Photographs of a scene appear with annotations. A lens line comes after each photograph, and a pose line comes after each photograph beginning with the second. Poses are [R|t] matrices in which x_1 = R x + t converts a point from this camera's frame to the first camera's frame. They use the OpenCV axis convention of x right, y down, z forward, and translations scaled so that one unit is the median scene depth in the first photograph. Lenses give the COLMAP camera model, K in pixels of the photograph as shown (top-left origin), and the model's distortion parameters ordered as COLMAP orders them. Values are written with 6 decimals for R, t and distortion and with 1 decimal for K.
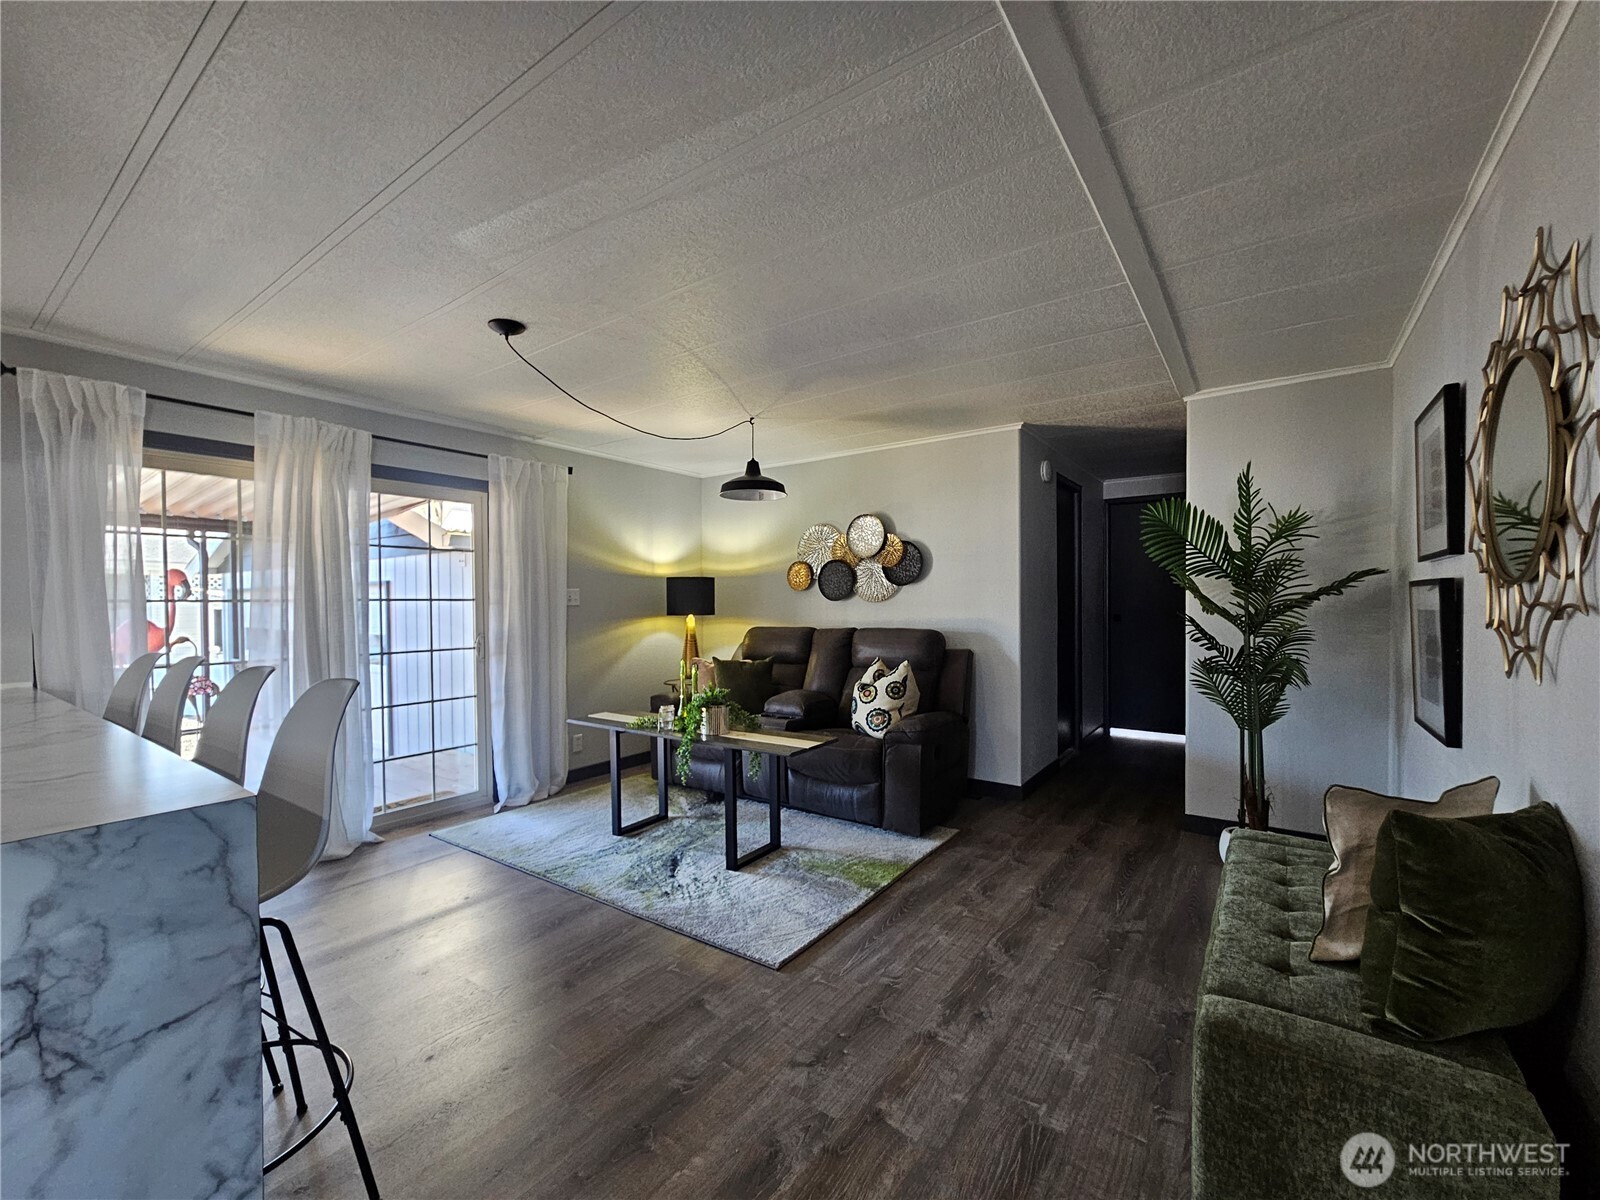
lens RADIAL K [[660.4, 0, 801.8], [0, 660.4, 617.1], [0, 0, 1]] dist [0.001566, 0.000032]
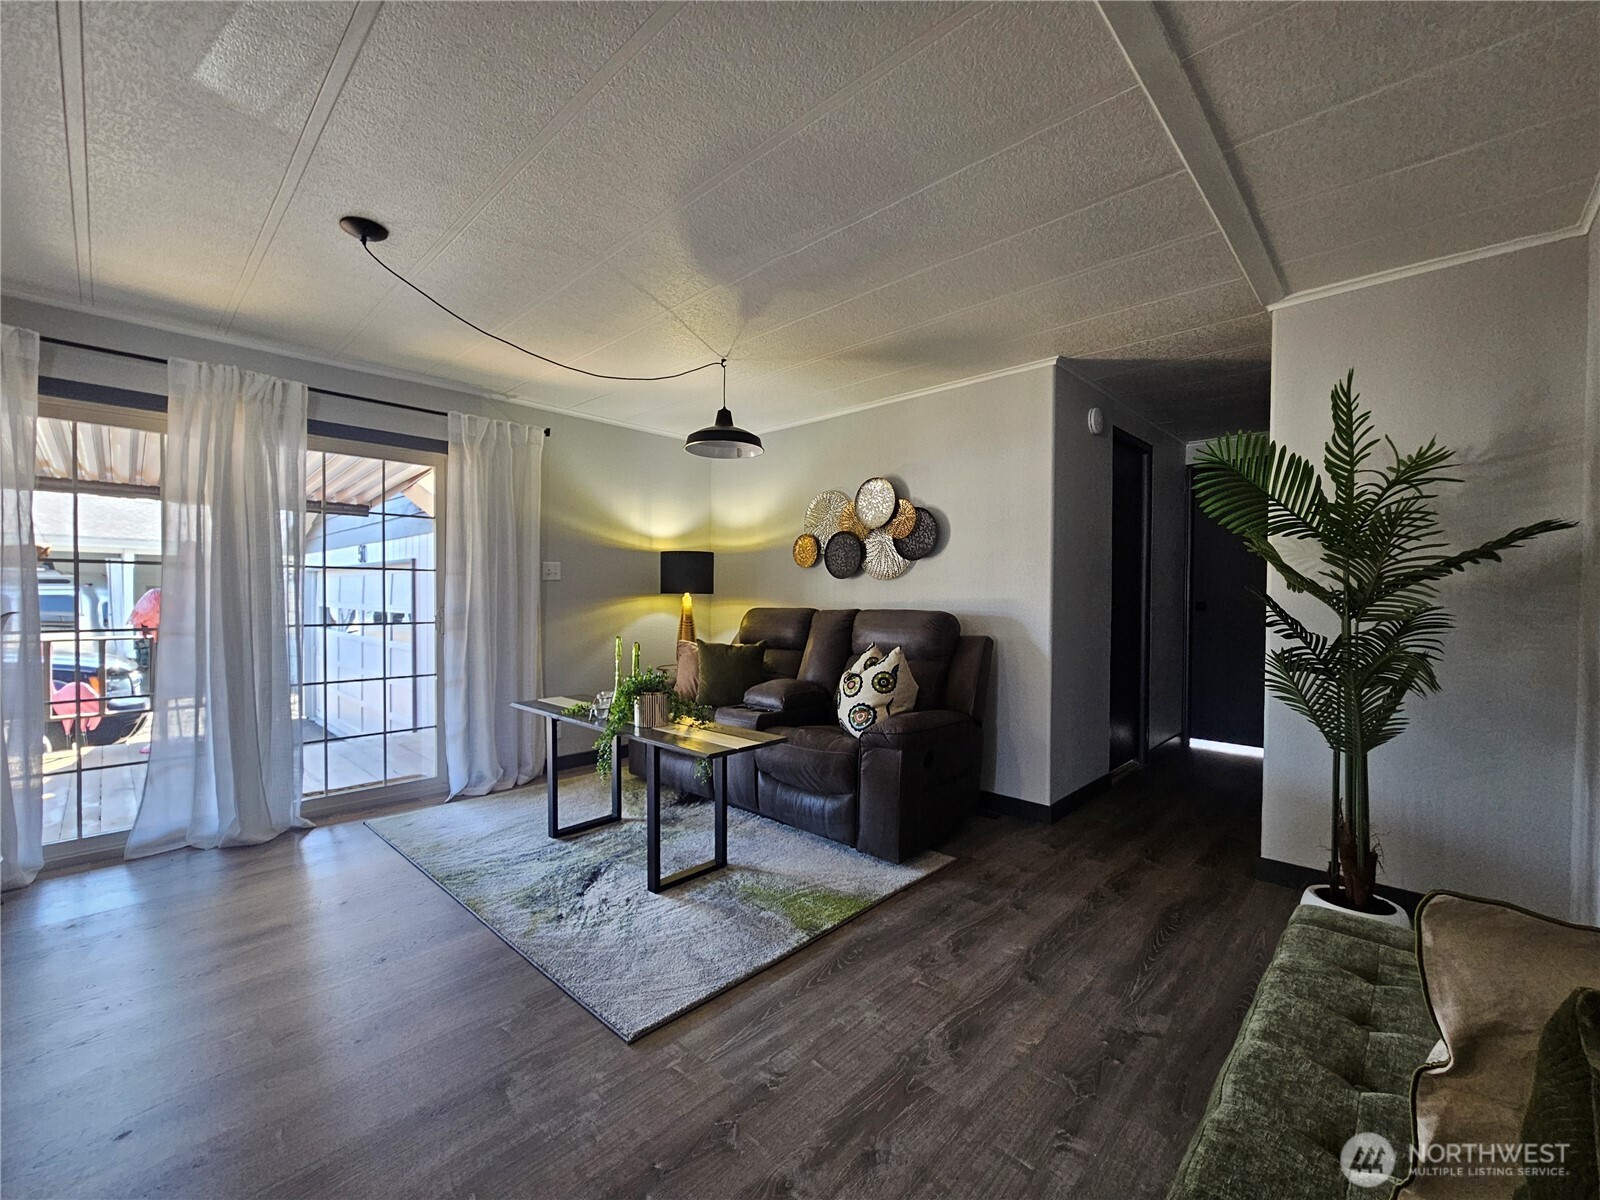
lens RADIAL K [[659.1, 0, 798.2], [0, 659.1, 611.1], [0, 0, 1]] dist [0.000224, 0.000693]
pose [[0.989918, 0.016584, -0.140666, 0.175589], [-0.016437, 0.999862, 0.002206, 0.025635], [0.140683, 0.000129, 0.990055, 0.198664]]
